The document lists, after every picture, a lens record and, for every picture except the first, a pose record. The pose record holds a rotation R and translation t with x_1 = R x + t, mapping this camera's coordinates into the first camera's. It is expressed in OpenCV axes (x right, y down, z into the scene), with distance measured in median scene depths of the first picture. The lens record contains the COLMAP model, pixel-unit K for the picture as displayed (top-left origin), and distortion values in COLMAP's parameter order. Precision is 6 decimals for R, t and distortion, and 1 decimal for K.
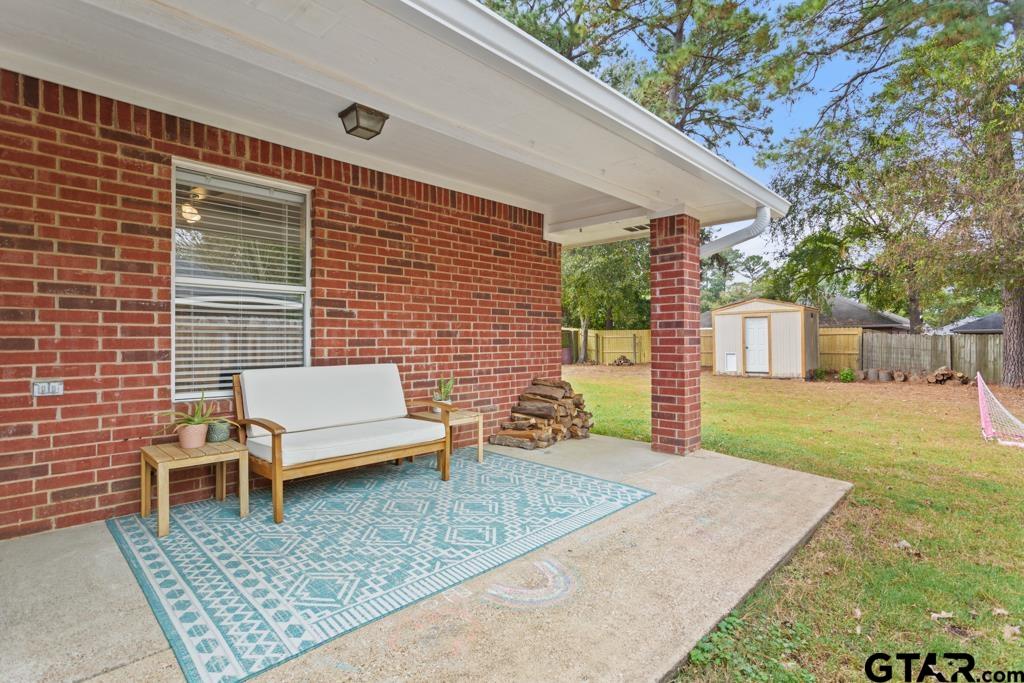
lens RADIAL K [[517.2, 0, 520.1], [0, 517.2, 341.8], [0, 0, 1]] dist [-0.005250, 0.000206]
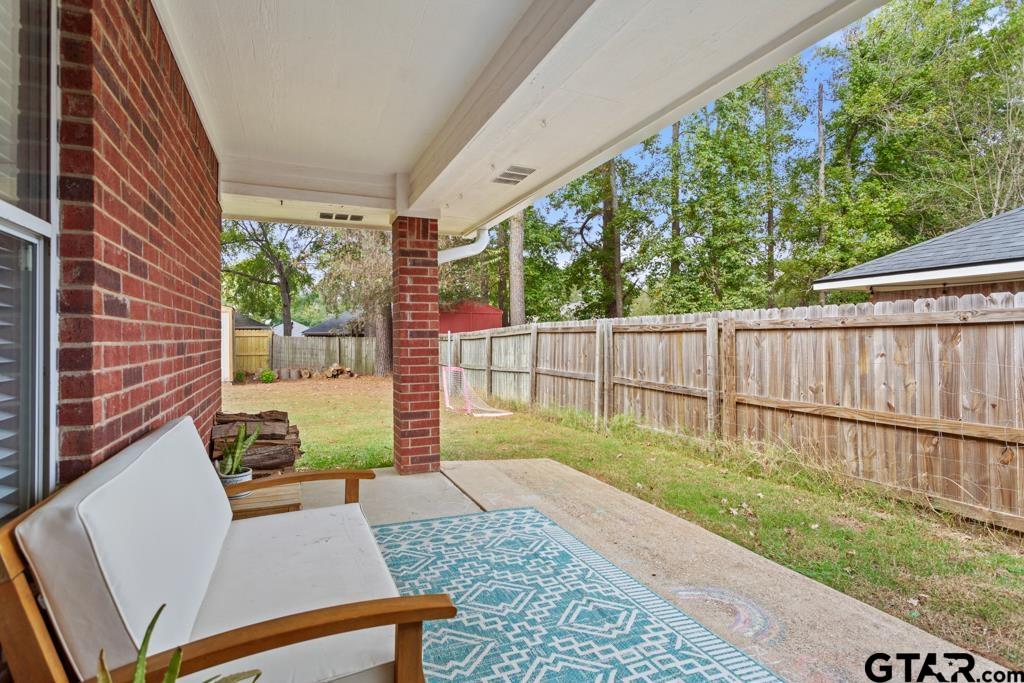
lens RADIAL K [[517.2, 0, 519.3], [0, 517.2, 334.0], [0, 0, 1]] dist [-0.005250, 0.000206]
pose [[0.378536, 0.006211, 0.925566, -0.651040], [0.006944, 0.999930, -0.009550, -0.030031], [-0.925560, 0.010042, 0.378467, 0.623214]]
